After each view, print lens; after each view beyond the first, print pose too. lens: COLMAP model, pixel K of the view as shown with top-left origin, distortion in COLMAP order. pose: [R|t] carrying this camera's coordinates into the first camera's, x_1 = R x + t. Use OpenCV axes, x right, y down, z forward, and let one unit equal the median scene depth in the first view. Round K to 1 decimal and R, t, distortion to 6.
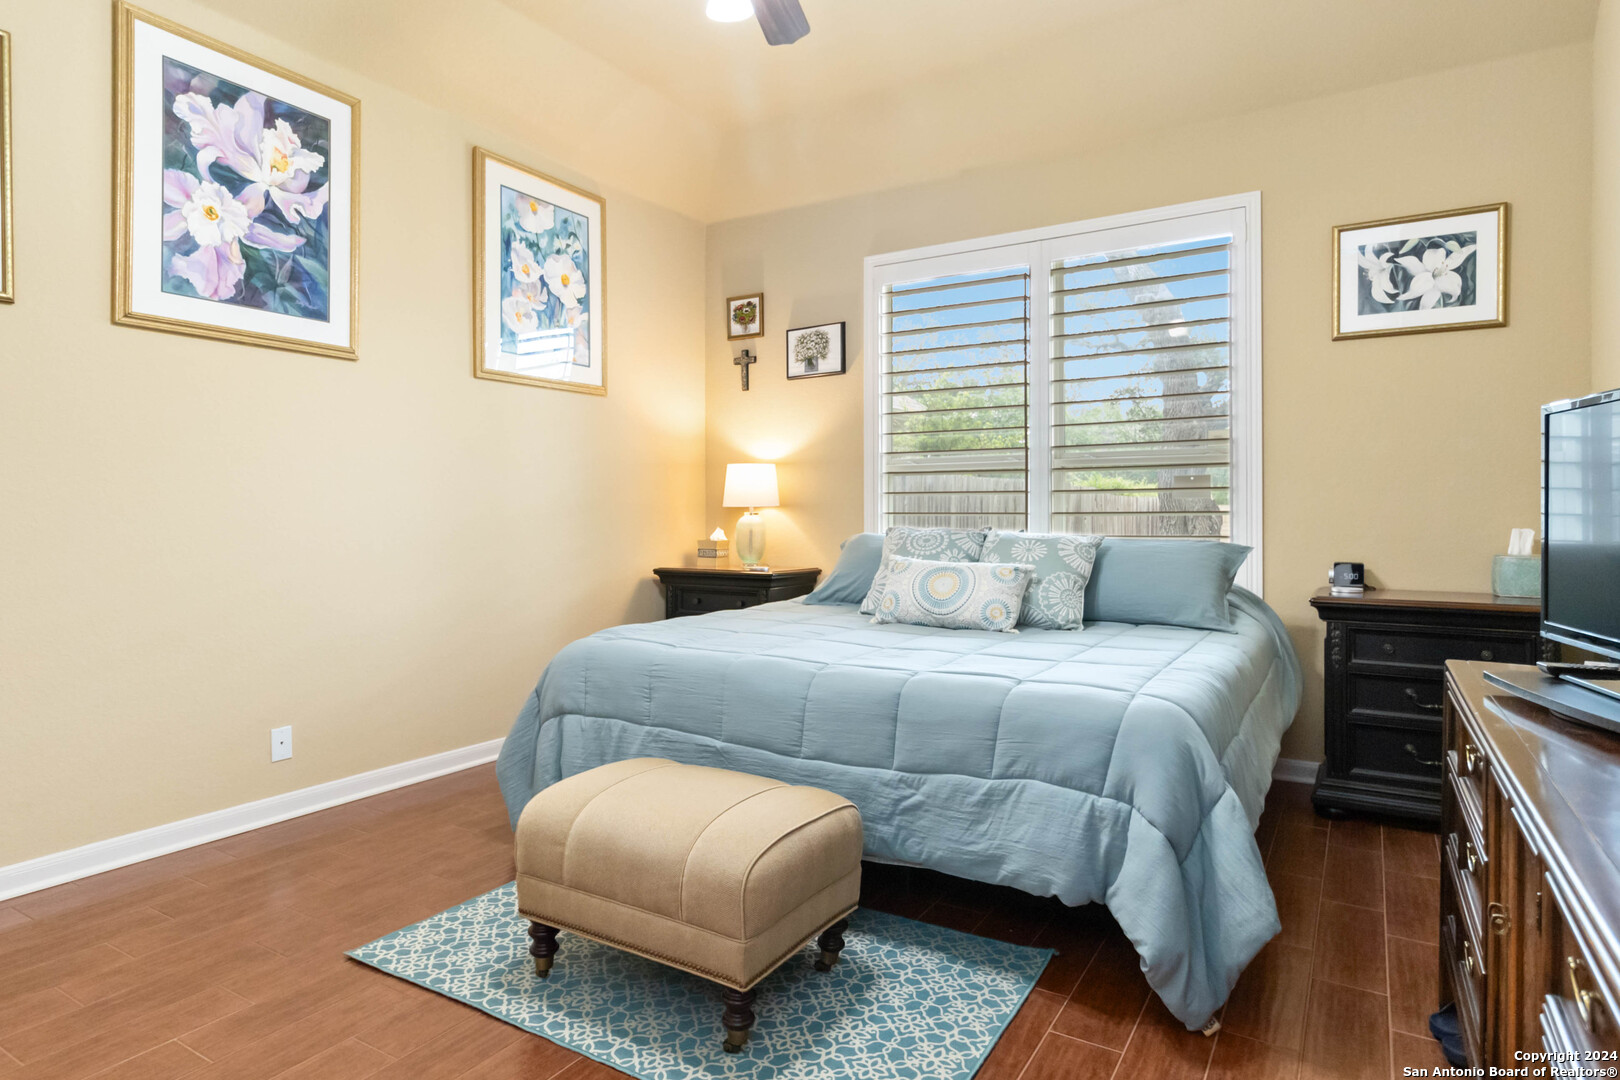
lens RADIAL K [[907.6, 0, 808.3], [0, 907.6, 527.2], [0, 0, 1]] dist [-0.000247, 0.001166]
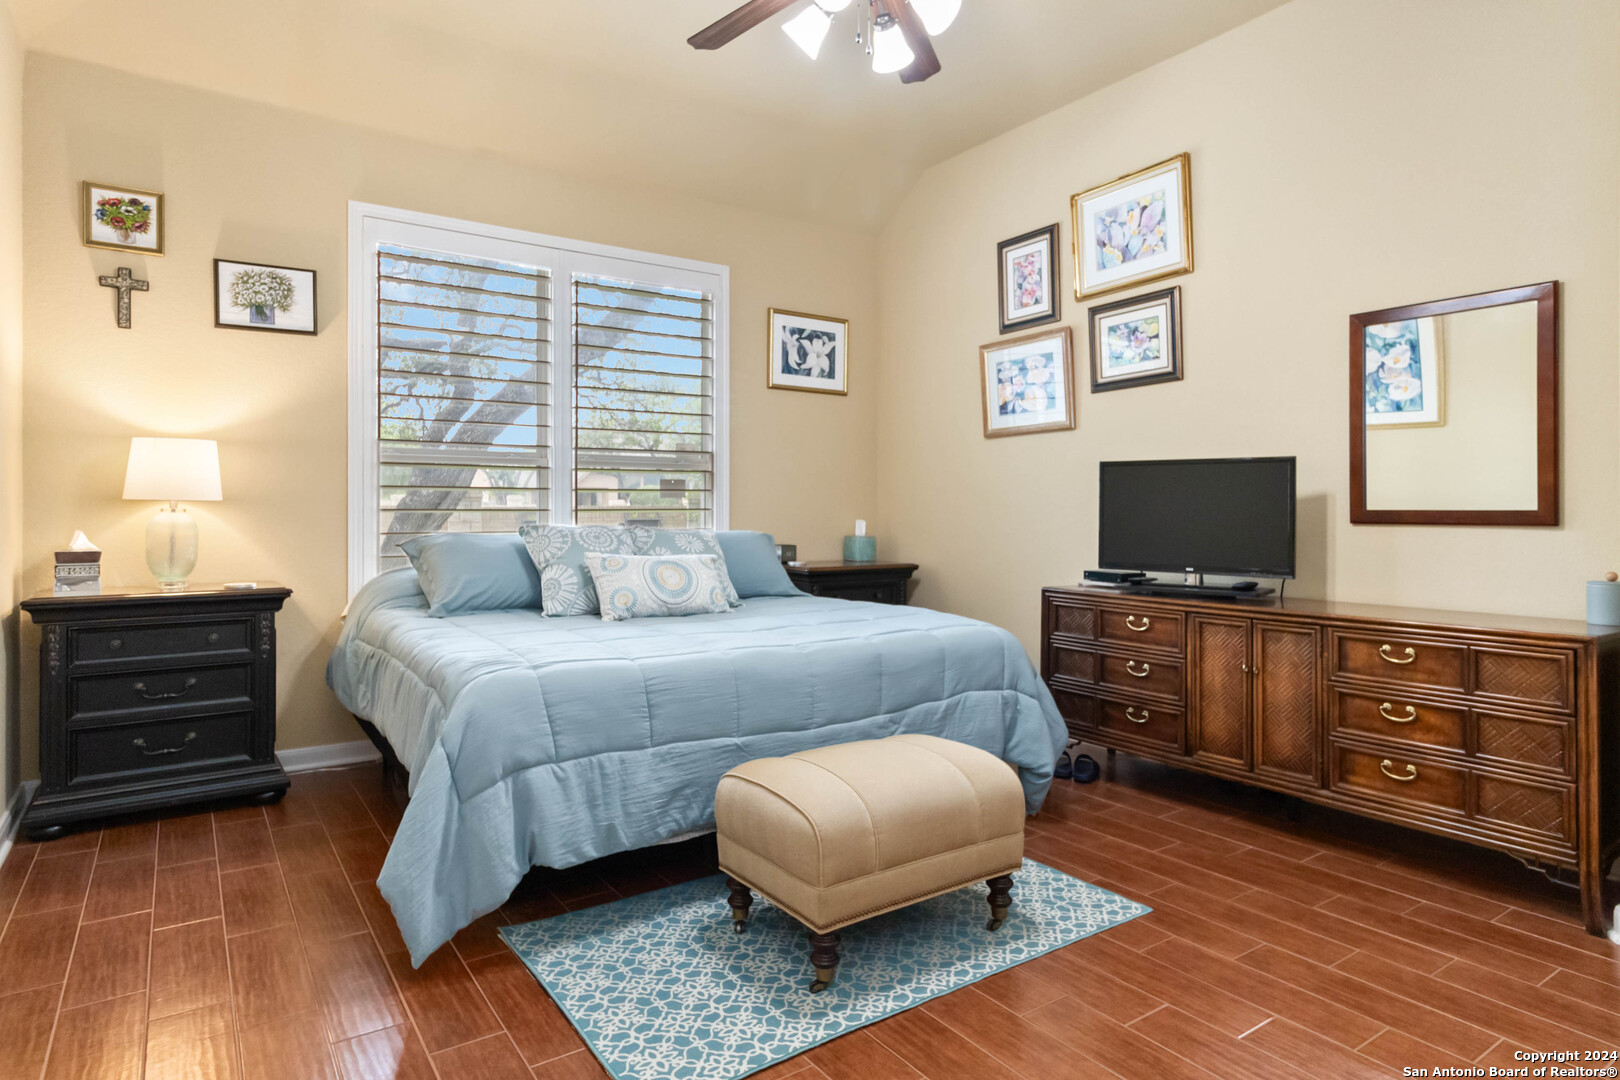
lens RADIAL K [[907.6, 0, 808.3], [0, 907.6, 532.4], [0, 0, 1]] dist [-0.000247, 0.001166]
pose [[0.407750, -0.019693, 0.912881, -0.696477], [0.013378, 0.999789, 0.015592, -0.002917], [-0.912995, 0.005855, 0.407928, 0.373409]]
